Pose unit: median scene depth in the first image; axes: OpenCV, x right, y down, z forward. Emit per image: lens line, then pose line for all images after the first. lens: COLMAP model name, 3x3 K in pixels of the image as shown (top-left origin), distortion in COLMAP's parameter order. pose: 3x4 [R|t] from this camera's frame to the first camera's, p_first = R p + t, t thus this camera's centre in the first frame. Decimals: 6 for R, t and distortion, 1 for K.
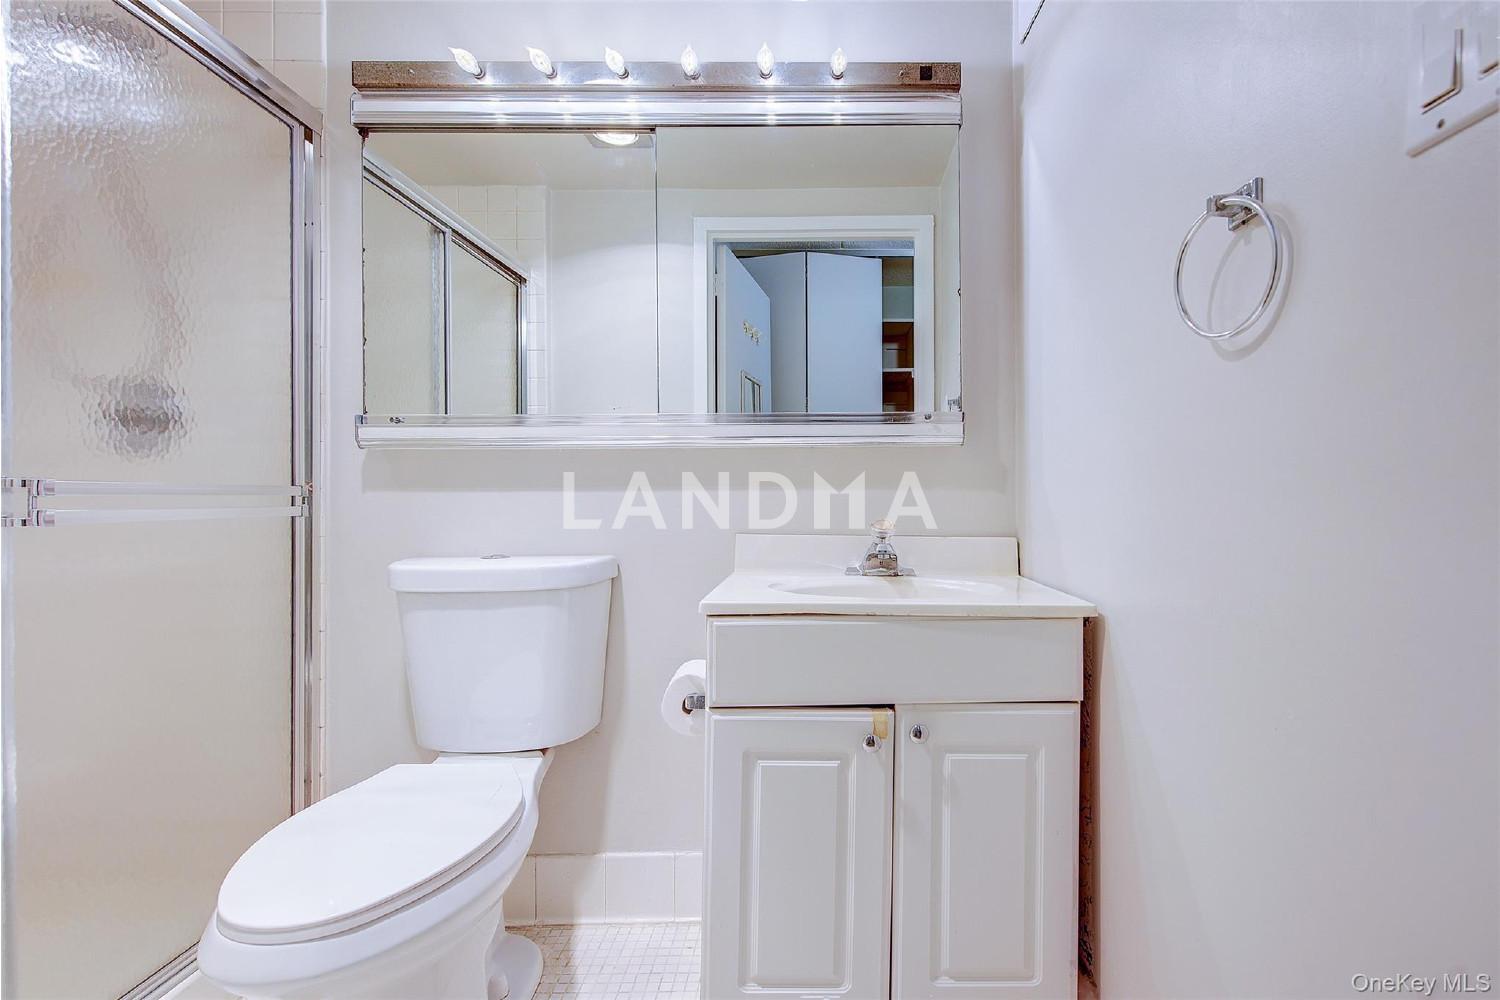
lens RADIAL K [[675.2, 0, 854.4], [0, 675.2, 505.5], [0, 0, 1]] dist [-0.008987, 0.000411]
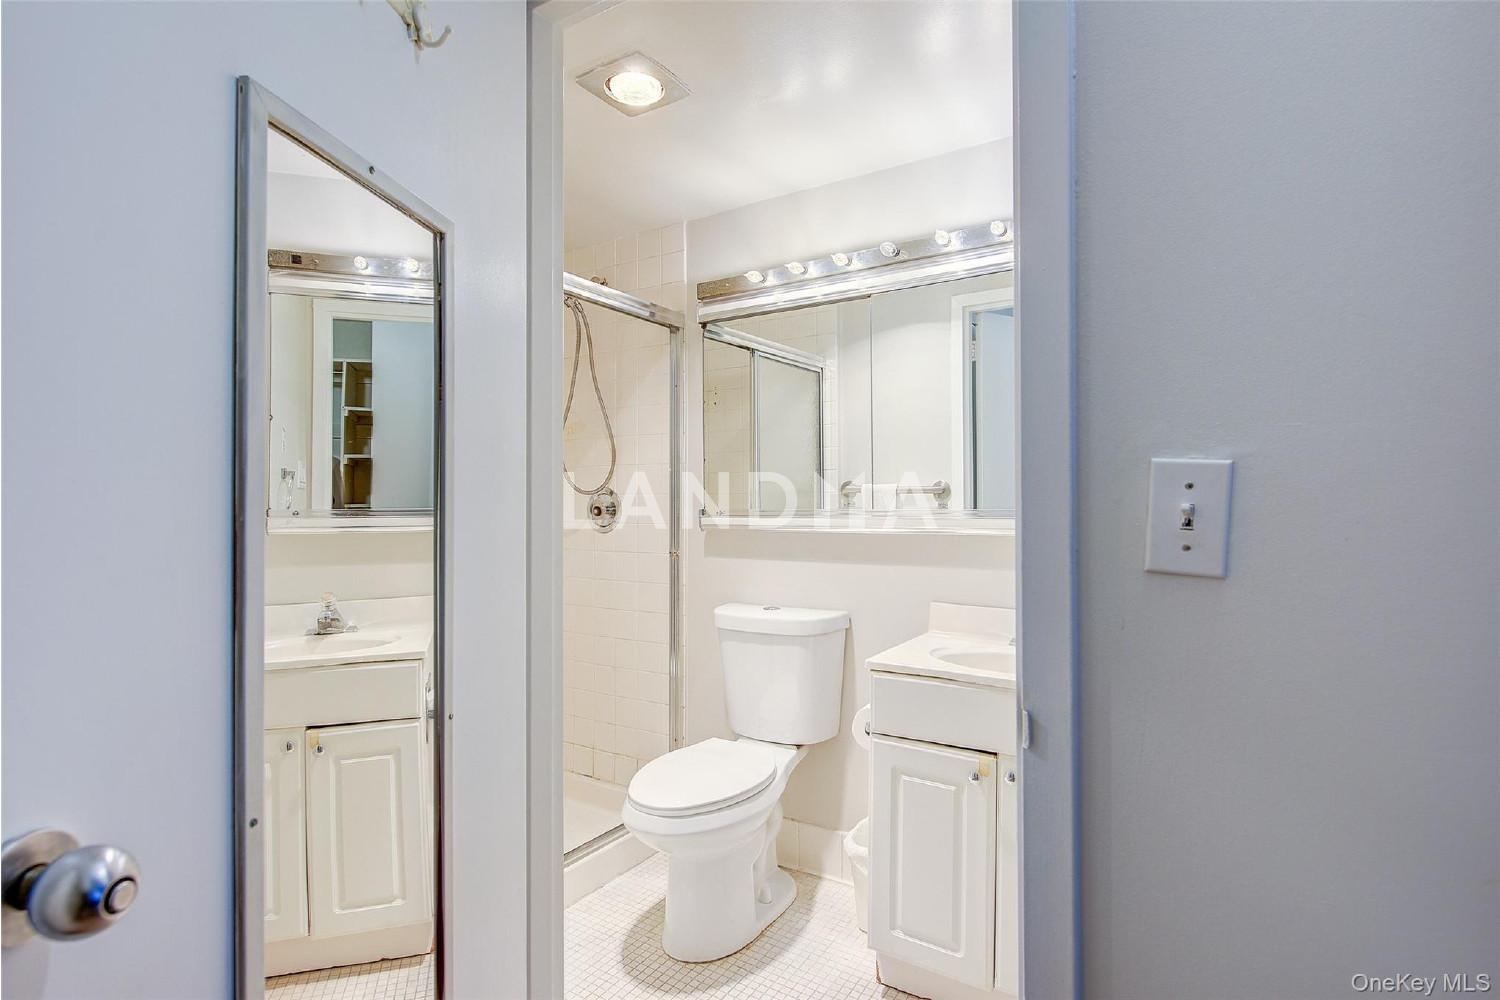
lens RADIAL K [[730.7, 0, 755.3], [0, 730.7, 489.9], [0, 0, 1]] dist [-0.002519, -0.000996]
pose [[0.817616, -0.023881, -0.575268, 0.372364], [0.005227, 0.999406, -0.034059, -0.131598], [0.575740, 0.024840, 0.817255, -0.346124]]
